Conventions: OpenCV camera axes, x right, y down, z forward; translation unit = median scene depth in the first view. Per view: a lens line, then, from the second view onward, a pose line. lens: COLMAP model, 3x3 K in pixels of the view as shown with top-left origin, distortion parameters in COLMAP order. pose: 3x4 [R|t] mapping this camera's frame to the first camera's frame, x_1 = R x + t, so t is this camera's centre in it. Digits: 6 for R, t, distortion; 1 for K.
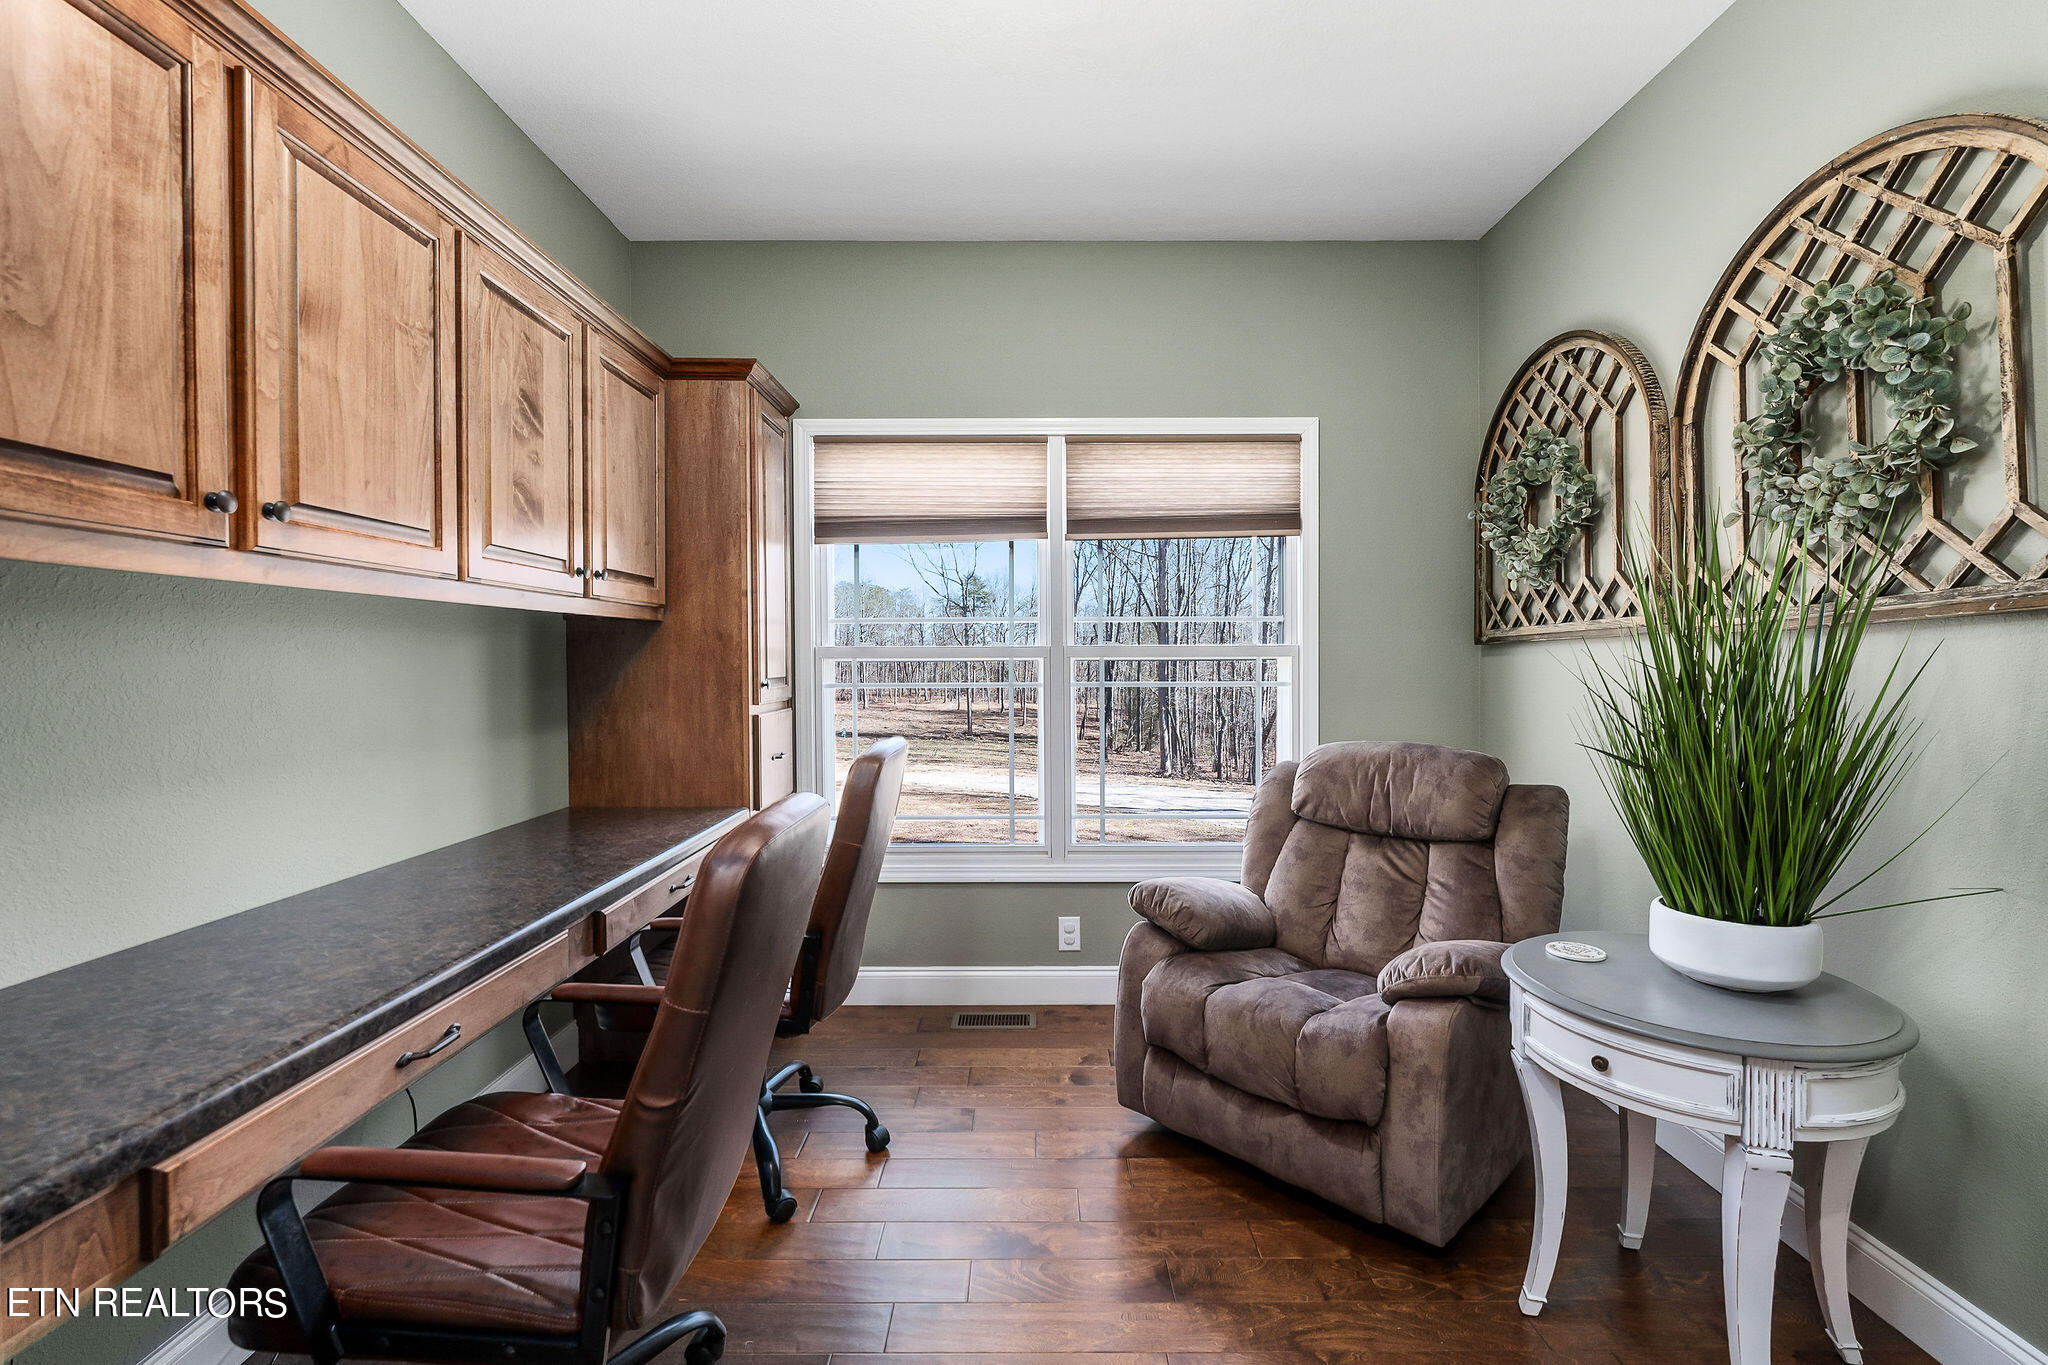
lens RADIAL K [[870.0, 0, 1024.0], [0, 870.0, 682.5], [0, 0, 1]] dist [-0.012054, -0.000001]
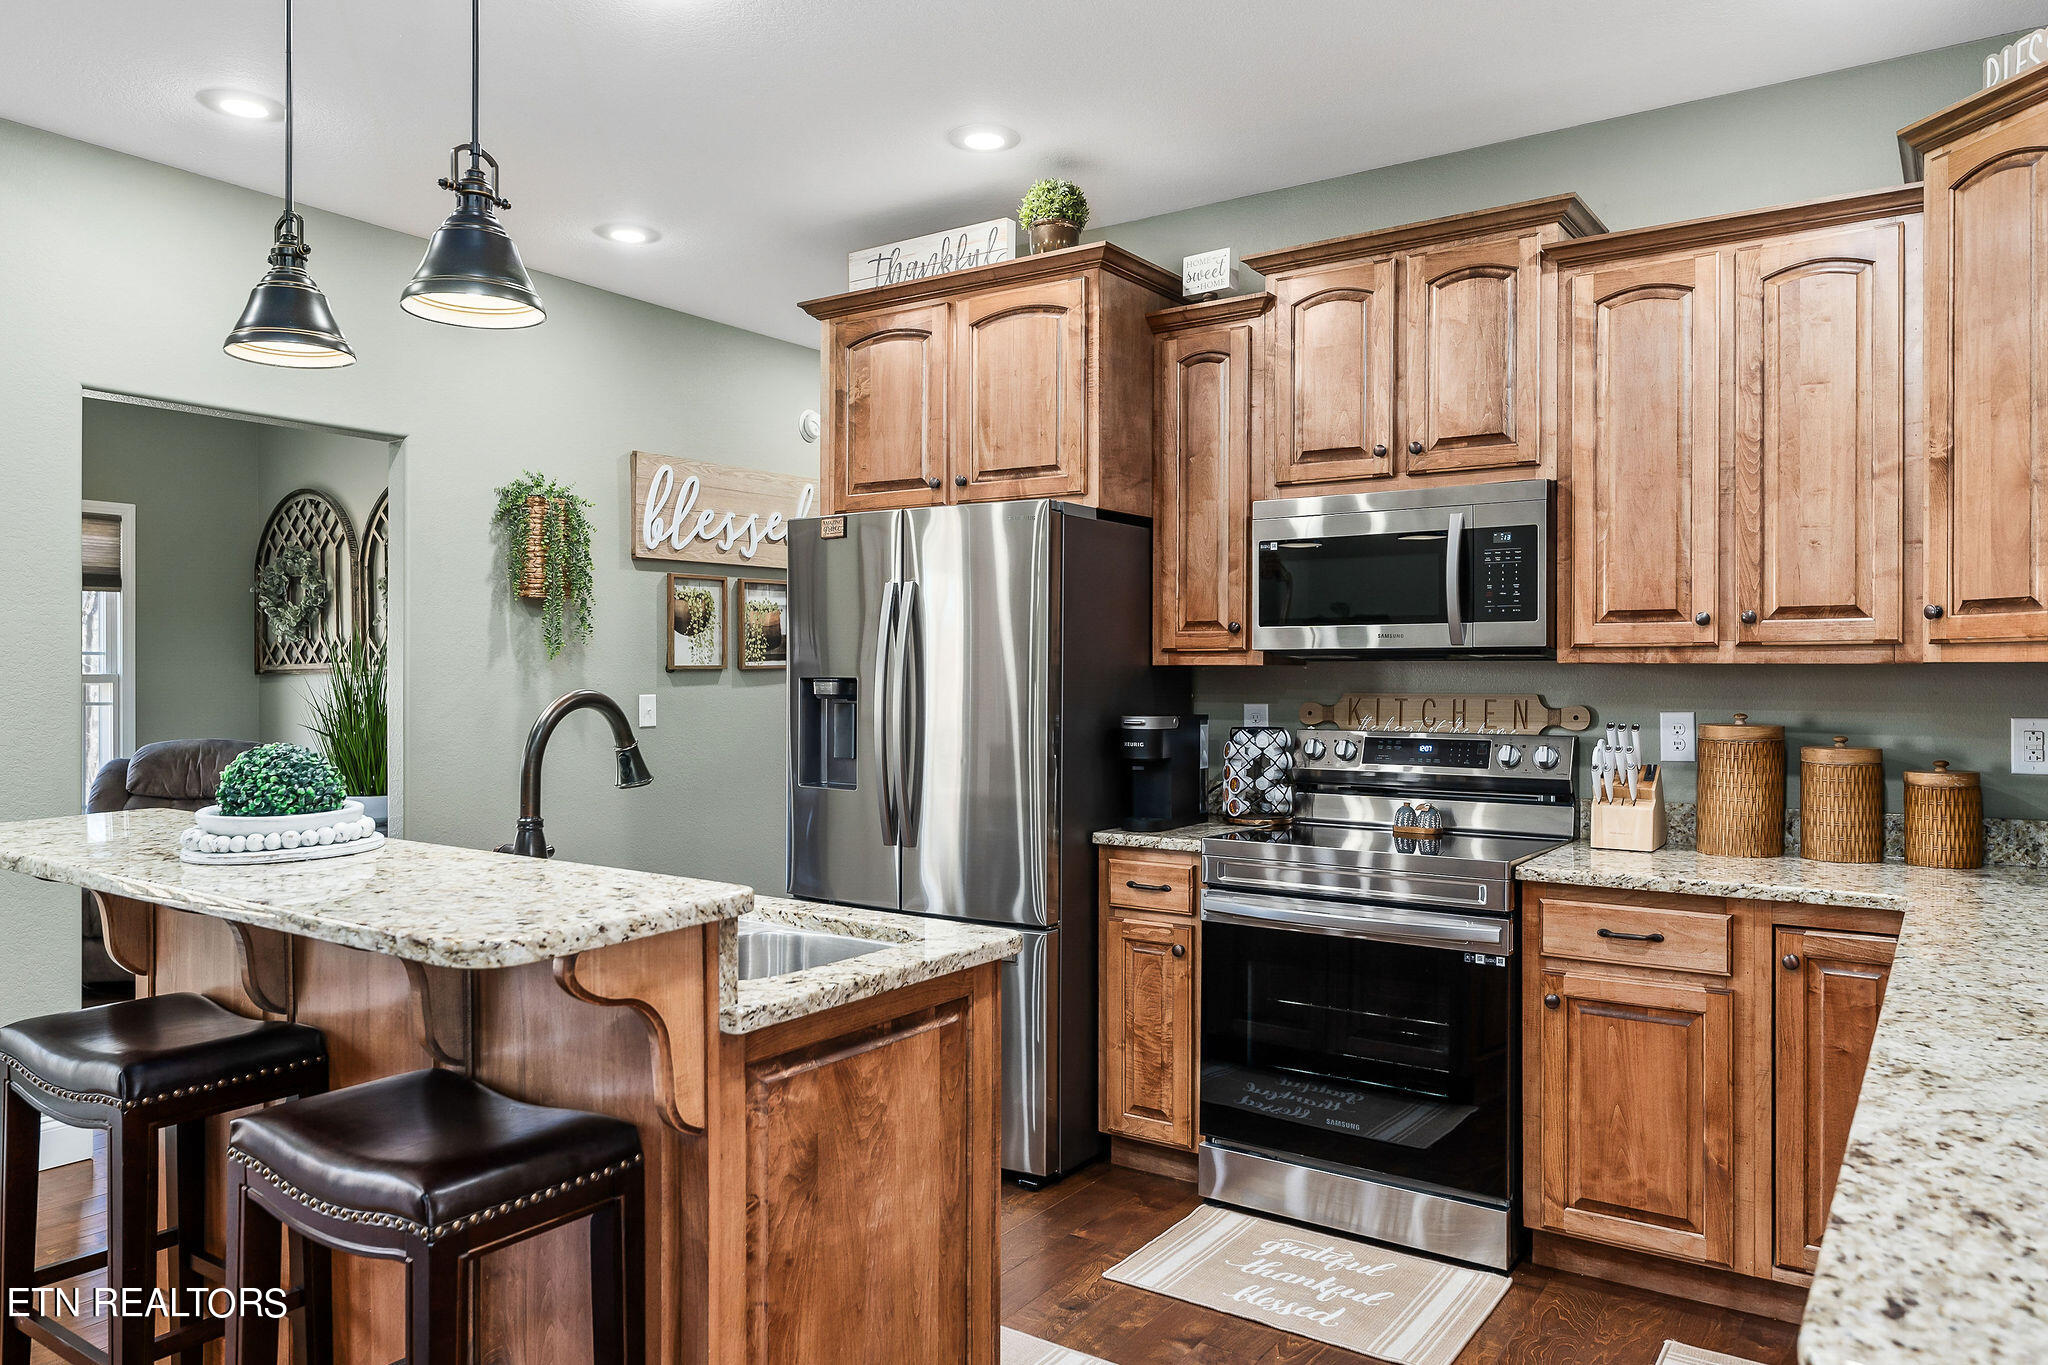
lens RADIAL K [[1381.2, 0, 1021.3], [0, 1381.2, 672.7], [0, 0, 1]] dist [0.005886, -0.000891]
pose [[0.555728, 0.005265, 0.831348, -0.844788], [0.014563, 0.999765, -0.016067, 0.010647], [-0.831237, 0.021036, 0.555520, -1.649781]]
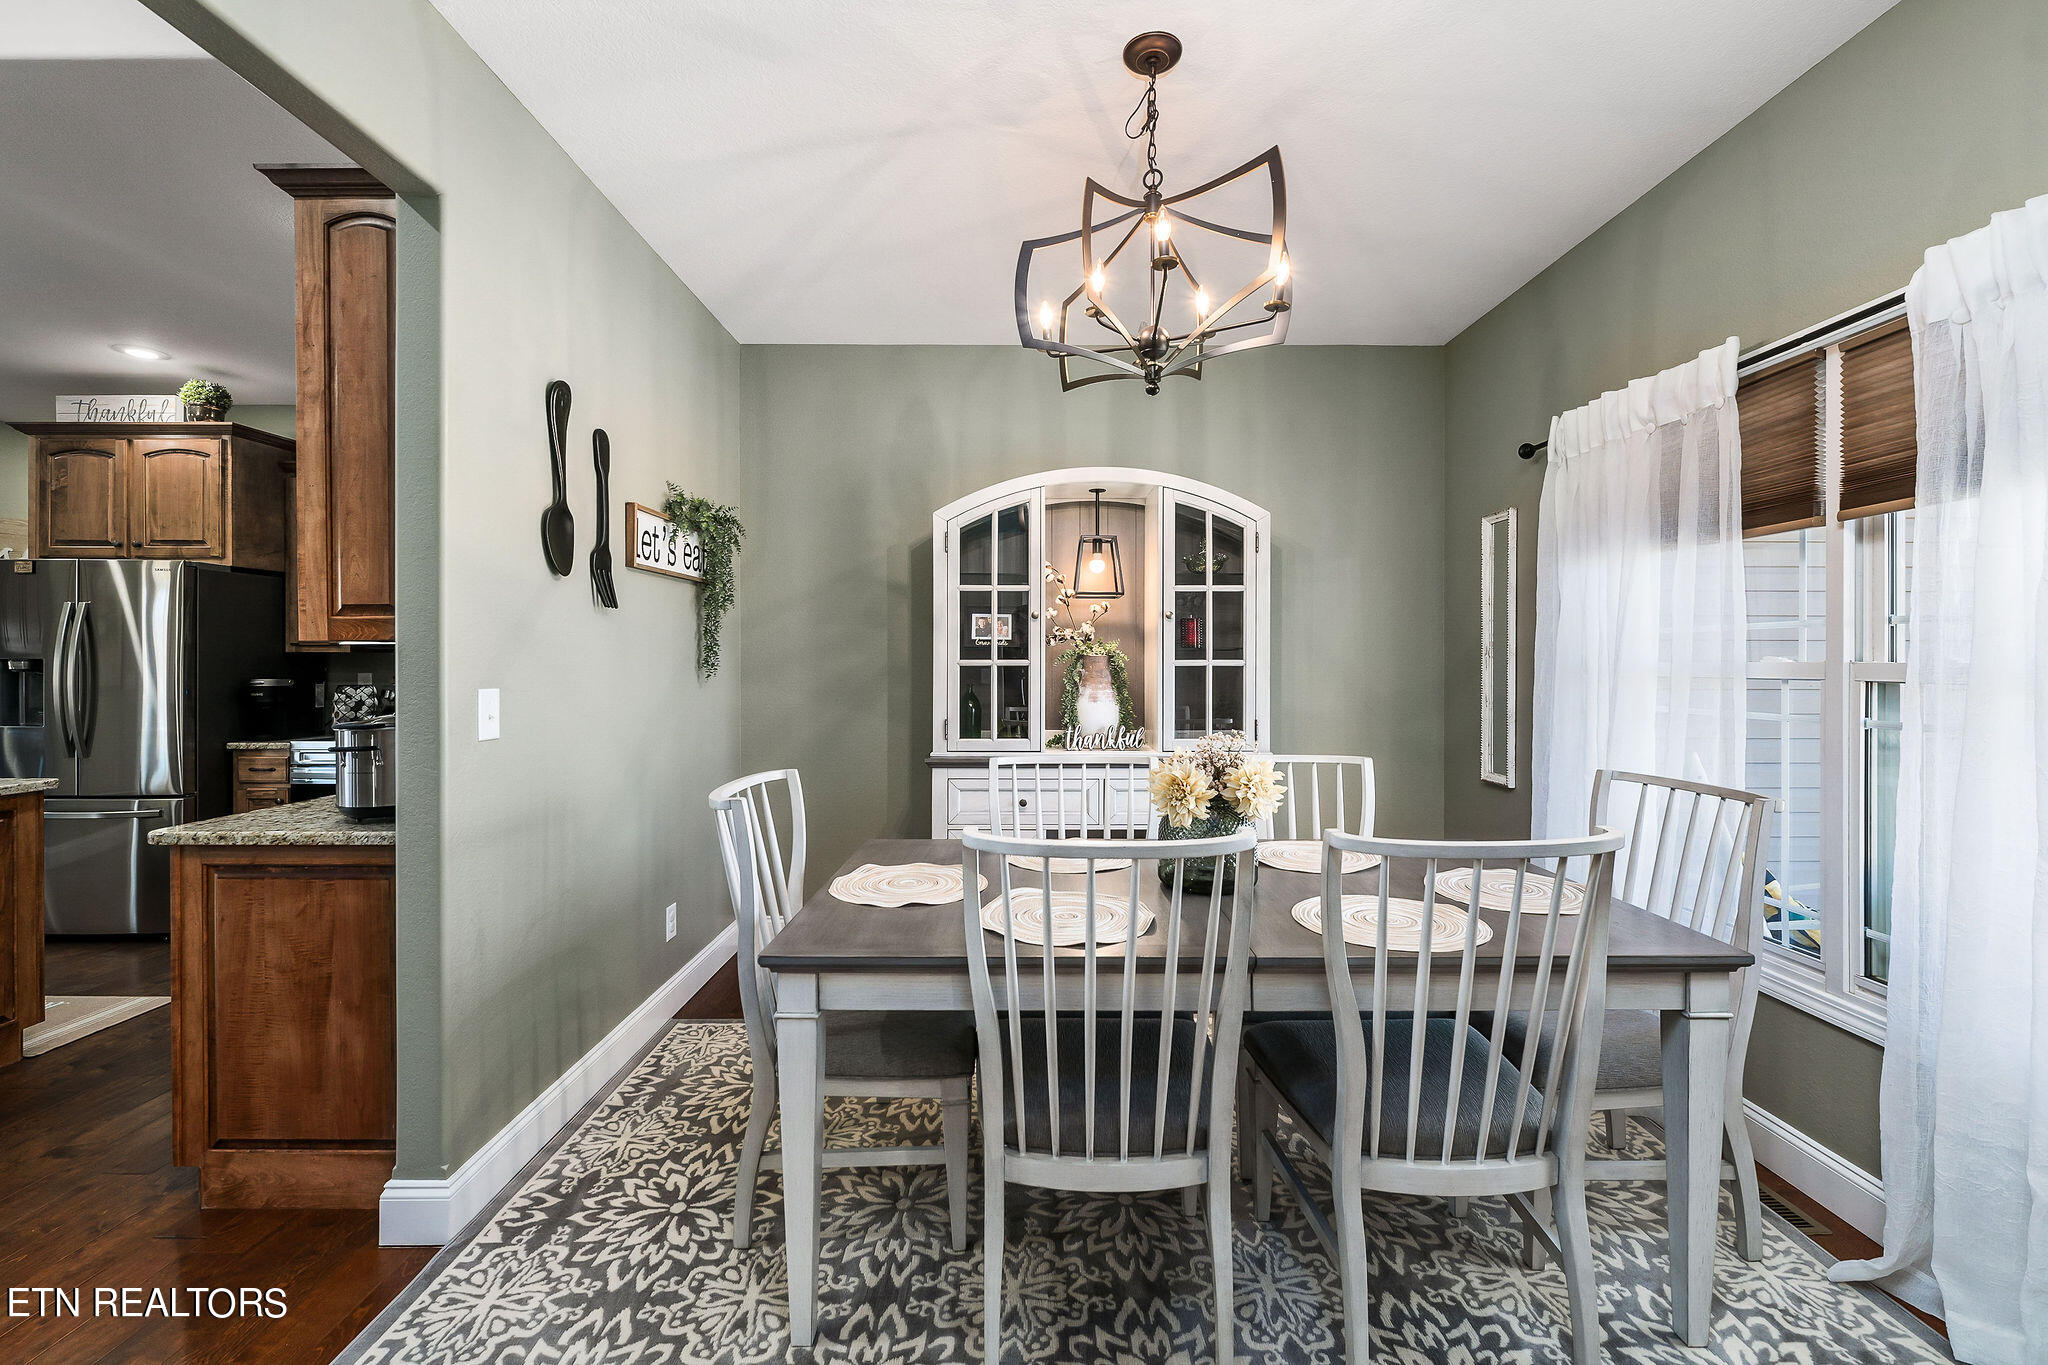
lens RADIAL K [[846.3, 0, 1027.4], [0, 846.3, 664.5], [0, 0, 1]] dist [-0.001922, -0.000112]
pose [[-0.012490, 0.001746, 0.999920, -1.257763], [0.021023, 0.999778, -0.001483, 0.040953], [-0.999701, 0.021003, -0.012524, -2.456690]]
